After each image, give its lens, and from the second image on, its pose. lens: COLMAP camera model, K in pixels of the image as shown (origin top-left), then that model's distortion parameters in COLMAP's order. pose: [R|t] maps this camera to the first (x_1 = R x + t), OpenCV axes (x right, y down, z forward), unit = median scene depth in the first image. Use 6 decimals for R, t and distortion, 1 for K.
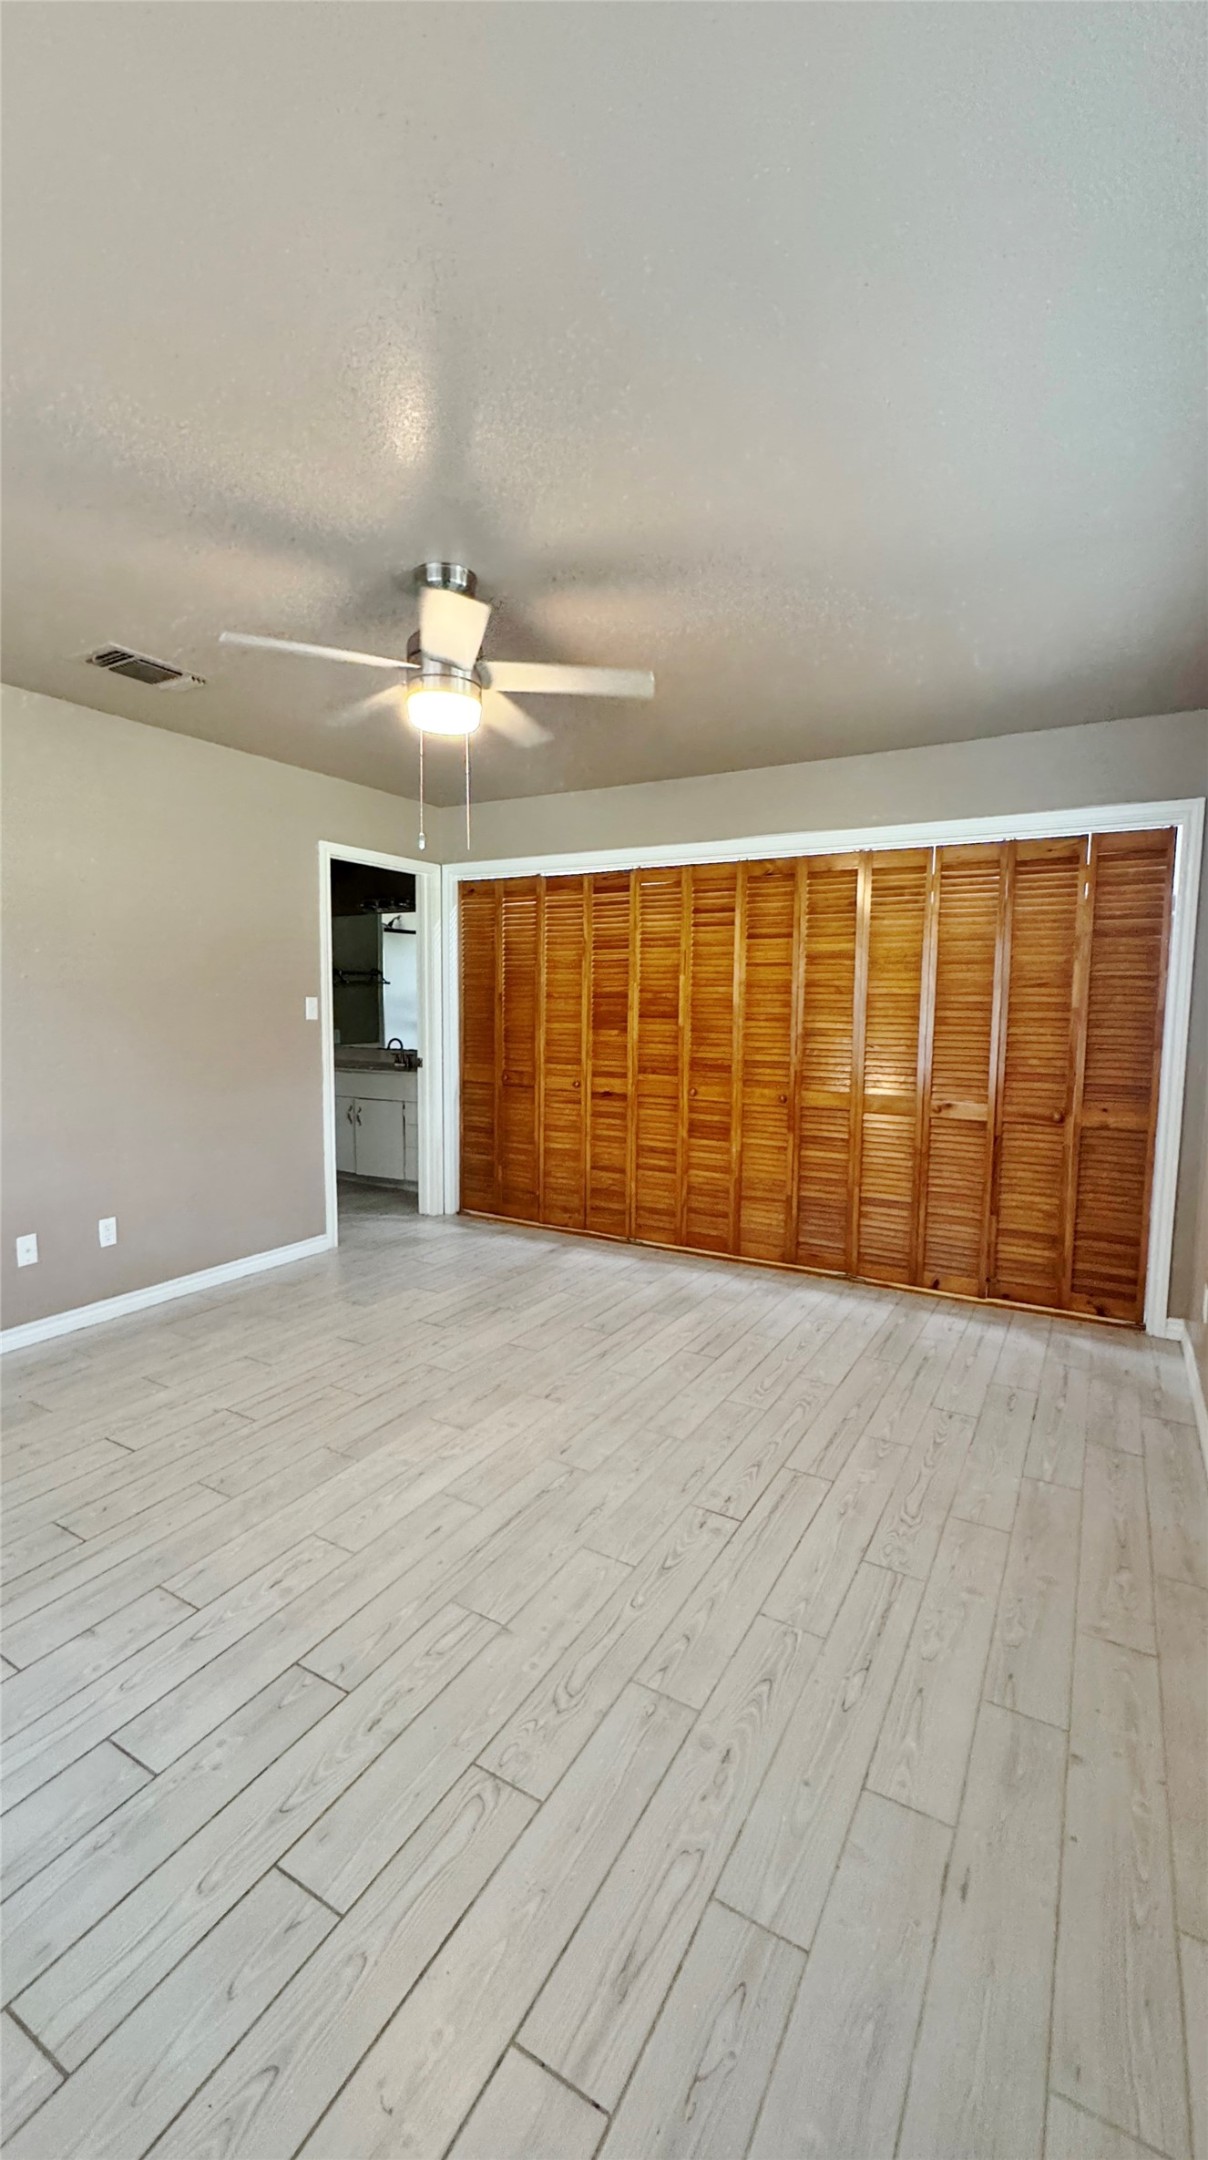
lens RADIAL K [[869.9, 0, 604.0], [0, 869.9, 1080.0], [0, 0, 1]] dist [0.002481, 0.000134]
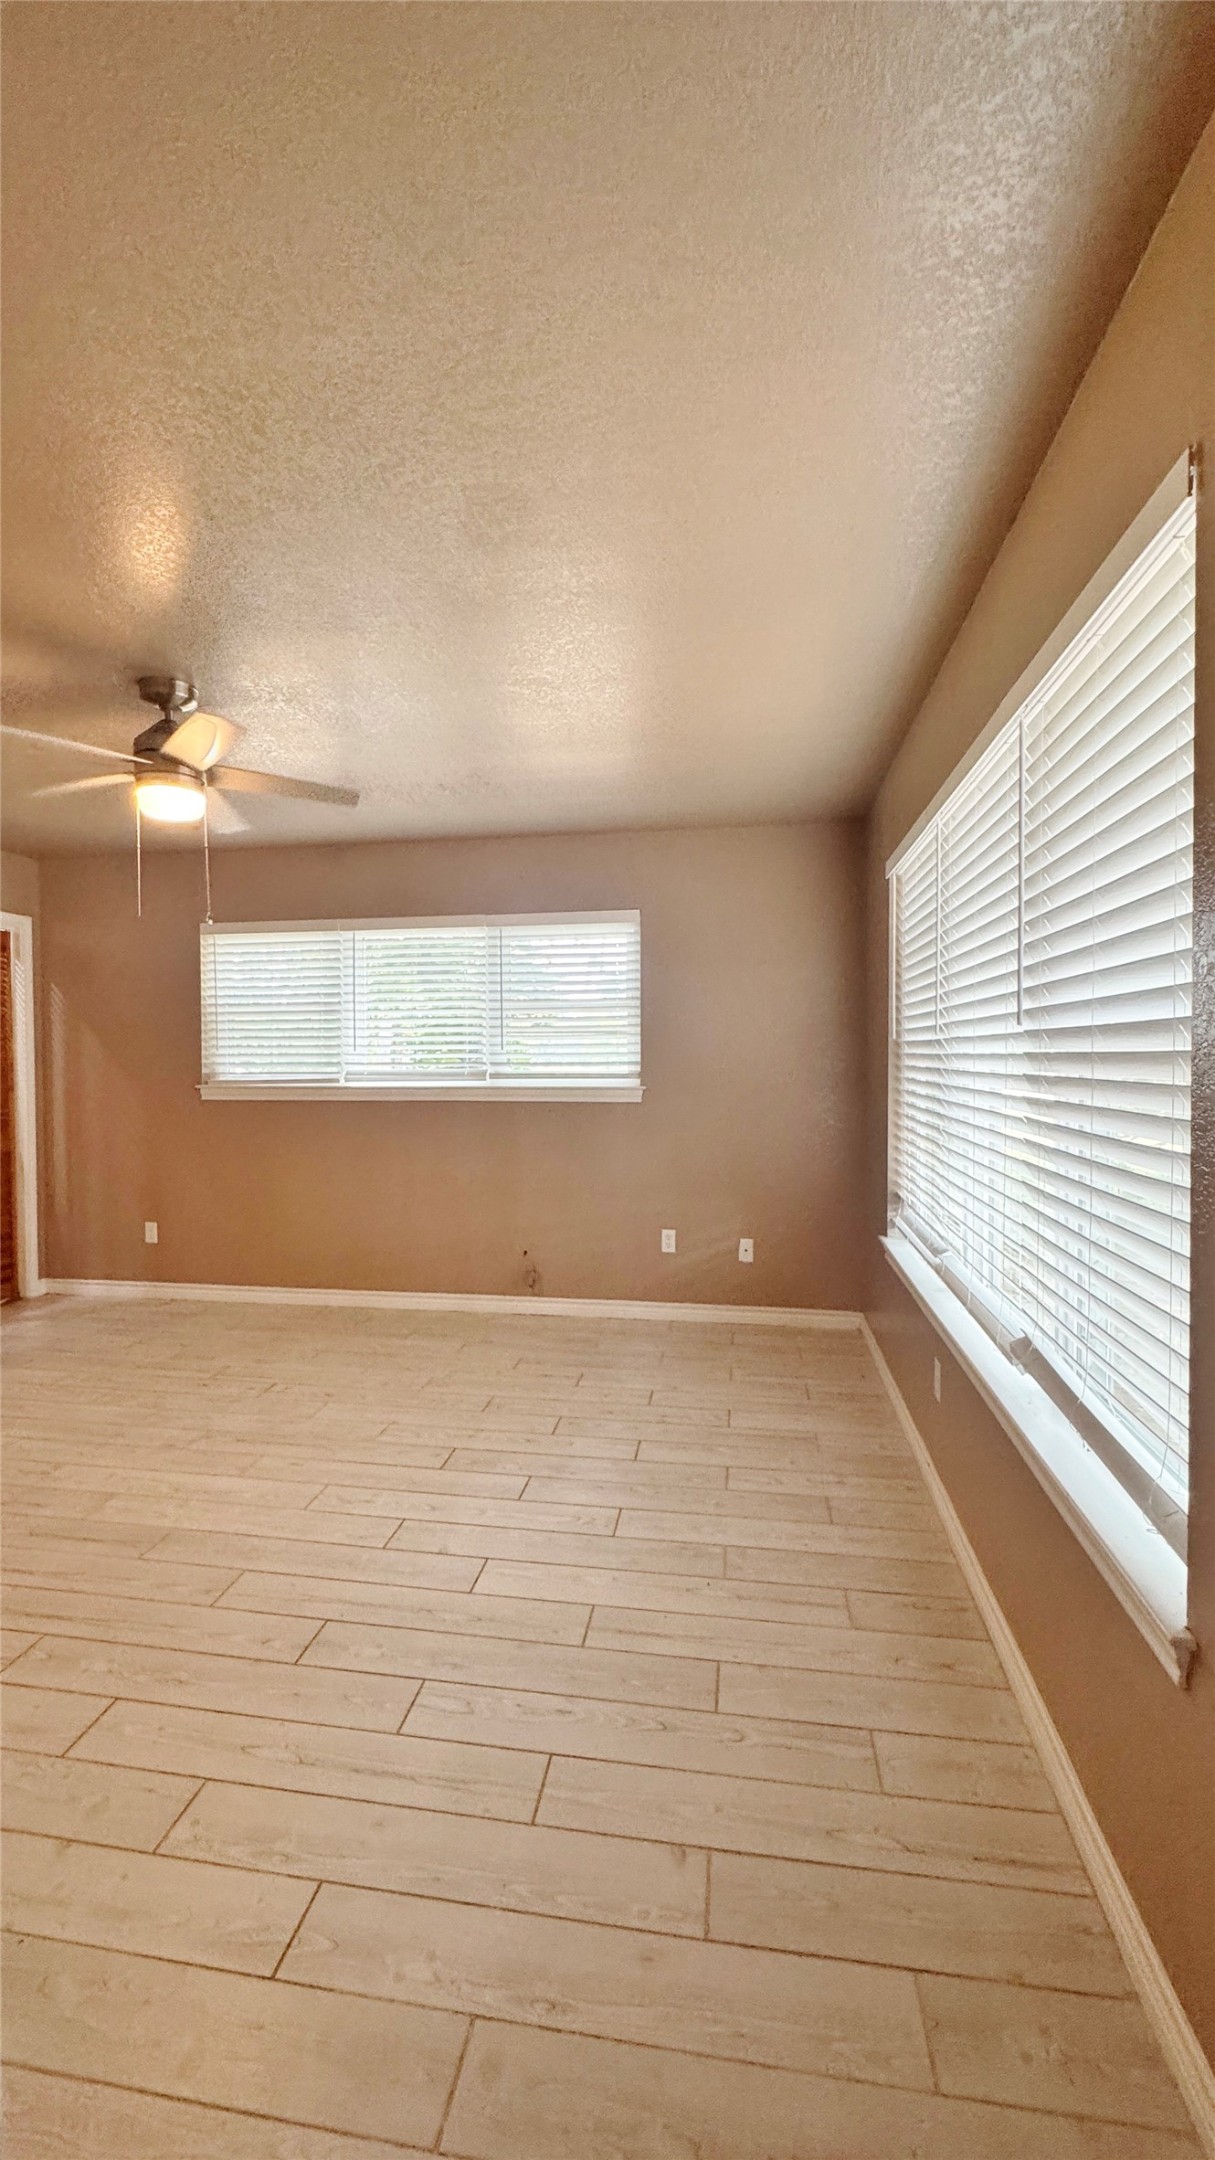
lens RADIAL K [[869.9, 0, 607.5], [0, 869.9, 1080.0], [0, 0, 1]] dist [-0.002707, -0.000290]
pose [[-0.358525, -0.030536, 0.933021, -1.365502], [0.090364, 0.993636, 0.067244, -0.081274], [-0.929136, 0.108420, -0.353484, 0.852695]]
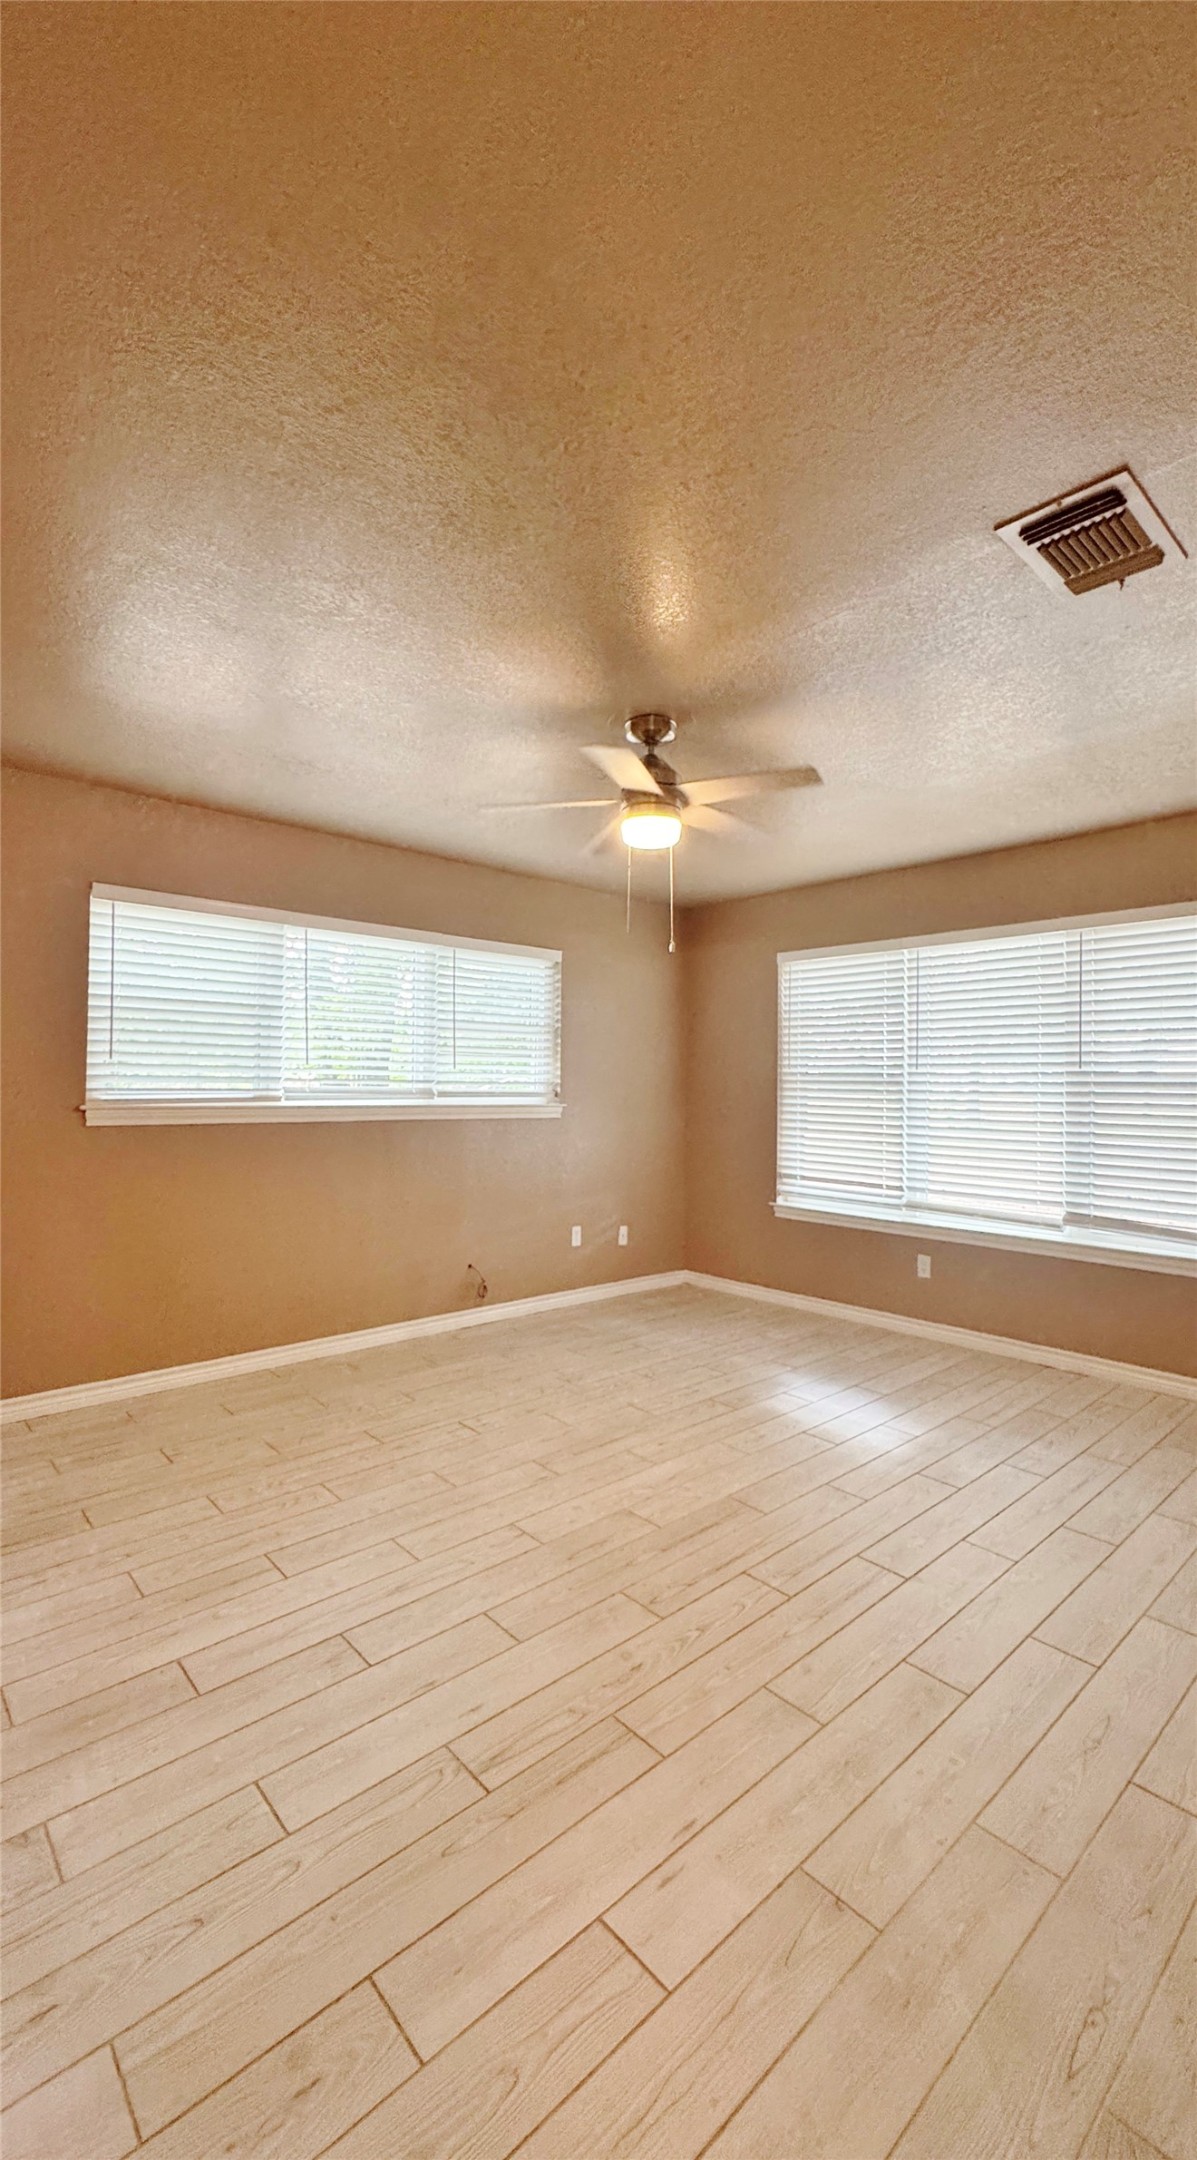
lens RADIAL K [[877.3, 0, 598.5], [0, 877.3, 1080.0], [0, 0, 1]] dist [-0.001286, -0.000061]
pose [[-0.953240, -0.017575, 0.301703, -0.455694], [0.008296, 0.996410, 0.084255, -0.171275], [-0.302100, 0.082819, -0.949672, 2.069808]]
